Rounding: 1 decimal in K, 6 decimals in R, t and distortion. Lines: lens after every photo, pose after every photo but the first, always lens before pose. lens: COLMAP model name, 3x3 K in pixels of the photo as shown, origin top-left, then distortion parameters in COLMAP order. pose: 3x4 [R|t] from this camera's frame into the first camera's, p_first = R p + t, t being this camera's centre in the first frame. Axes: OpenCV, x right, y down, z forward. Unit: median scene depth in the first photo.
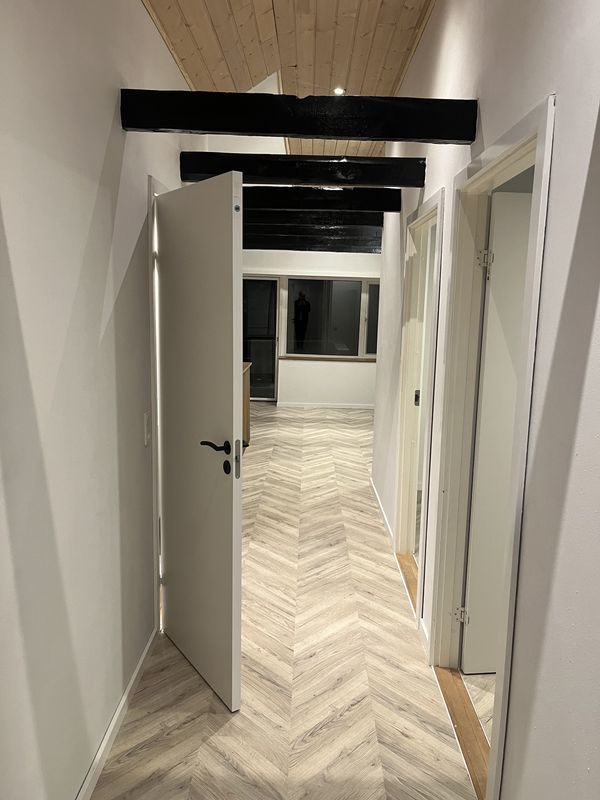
lens RADIAL K [[602.3, 0, 304.5], [0, 602.3, 398.2], [0, 0, 1]] dist [0.062511, -0.090956]
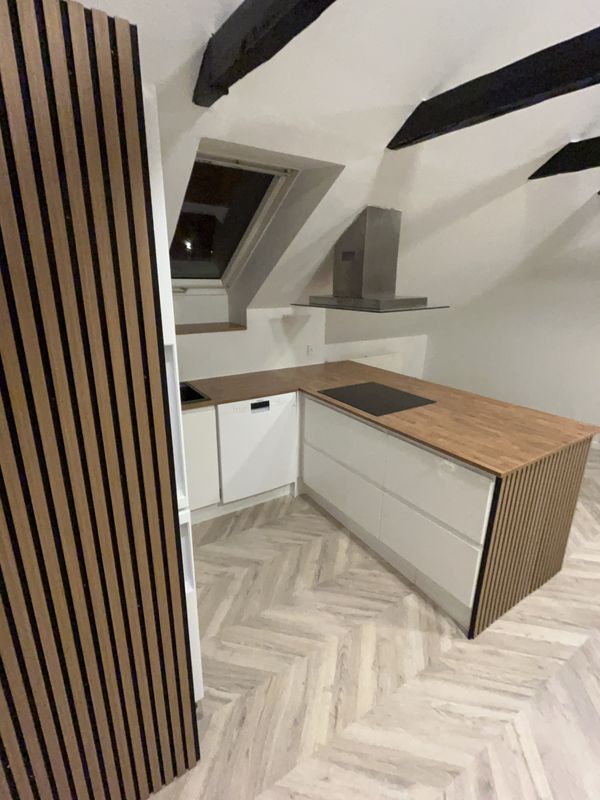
lens RADIAL K [[389.3, 0, 297.4], [0, 389.3, 397.2], [0, 0, 1]] dist [-0.005007, 0.000923]
pose [[0.549687, 0.232345, -0.802409, 0.017835], [-0.133533, 0.972630, 0.190158, -0.119248], [0.824629, 0.002621, 0.565667, 0.711793]]
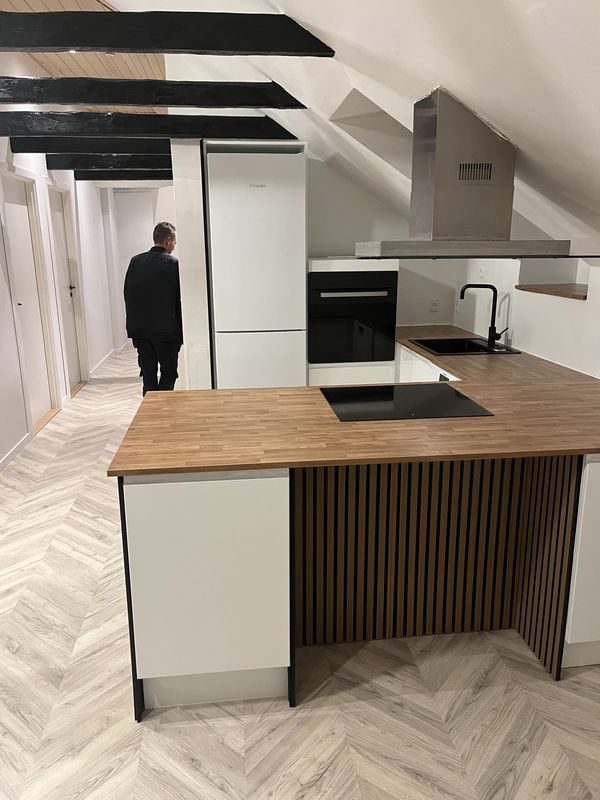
lens RADIAL K [[602.3, 0, 297.3], [0, 602.3, 392.6], [0, 0, 1]] dist [0.062511, -0.090956]
pose [[-0.992162, 0.019596, -0.123416, -0.150722], [-0.030830, 0.918711, 0.393725, -0.212744], [0.121099, 0.394444, -0.910906, 1.363053]]
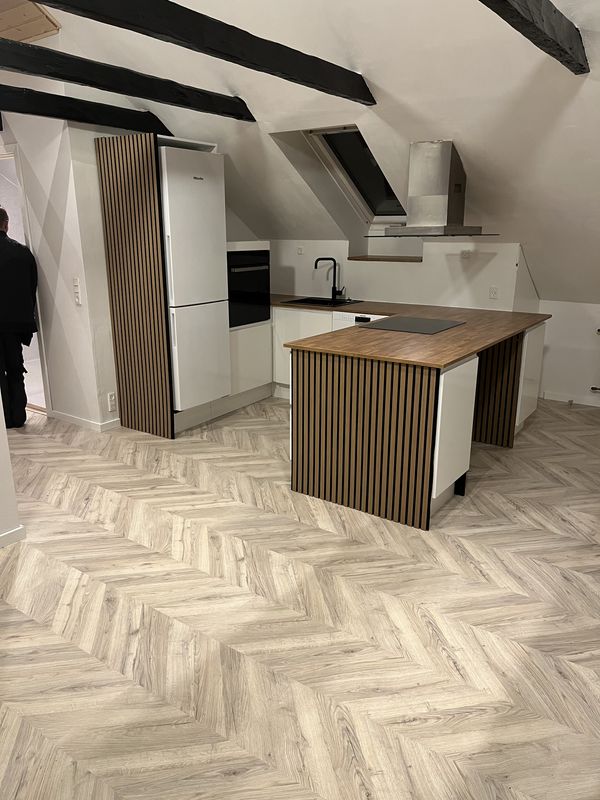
lens RADIAL K [[602.3, 0, 301.2], [0, 602.3, 398.0], [0, 0, 1]] dist [0.062511, -0.090956]
pose [[-0.566836, 0.207129, -0.797368, 0.338971], [-0.141952, 0.928845, 0.342194, -0.185378], [0.811509, 0.307156, -0.497100, 1.260586]]
